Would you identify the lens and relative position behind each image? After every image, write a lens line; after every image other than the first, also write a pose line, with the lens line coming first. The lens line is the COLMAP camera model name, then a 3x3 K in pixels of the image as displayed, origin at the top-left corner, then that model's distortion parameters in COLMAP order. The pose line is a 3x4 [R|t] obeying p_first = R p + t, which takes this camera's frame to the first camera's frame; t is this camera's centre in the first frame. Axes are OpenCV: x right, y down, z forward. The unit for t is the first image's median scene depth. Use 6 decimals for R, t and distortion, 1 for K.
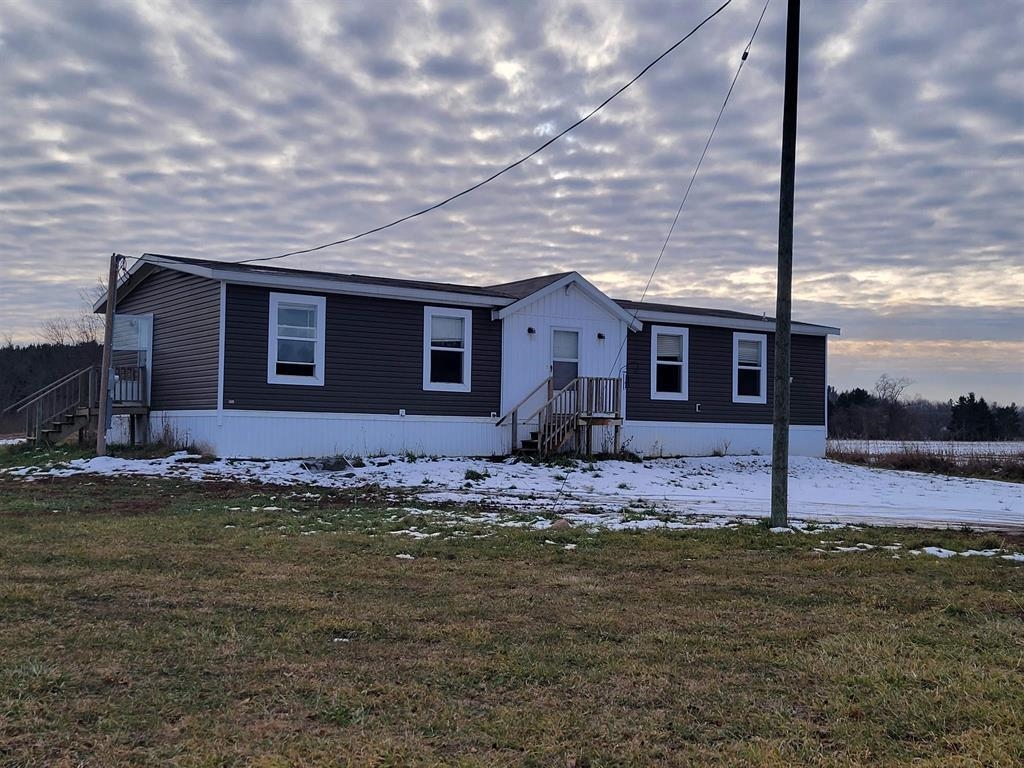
lens RADIAL K [[1075.5, 0, 512.0], [0, 1075.5, 384.0], [0, 0, 1]] dist [-0.007029, -0.000669]
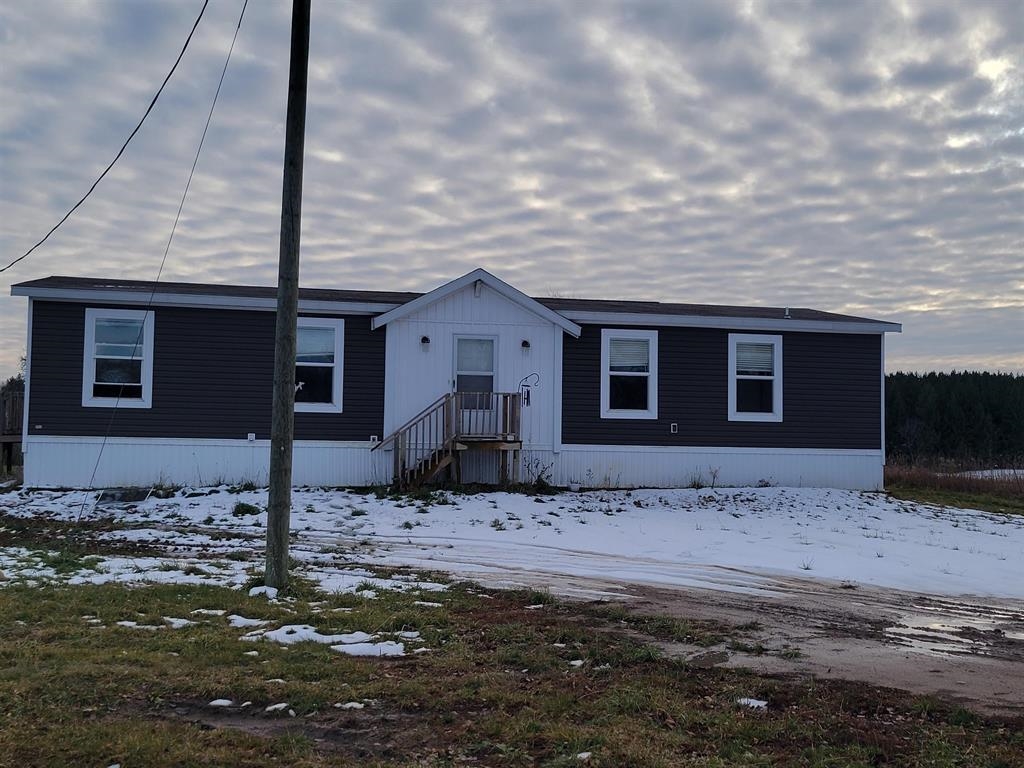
lens RADIAL K [[1075.5, 0, 512.0], [0, 1075.5, 384.0], [0, 0, 1]] dist [-0.007029, -0.000669]
pose [[0.941203, -0.029755, -0.336528, 0.365099], [0.019103, 0.999208, -0.034920, 0.016318], [0.337300, 0.026439, 0.941026, 0.215617]]
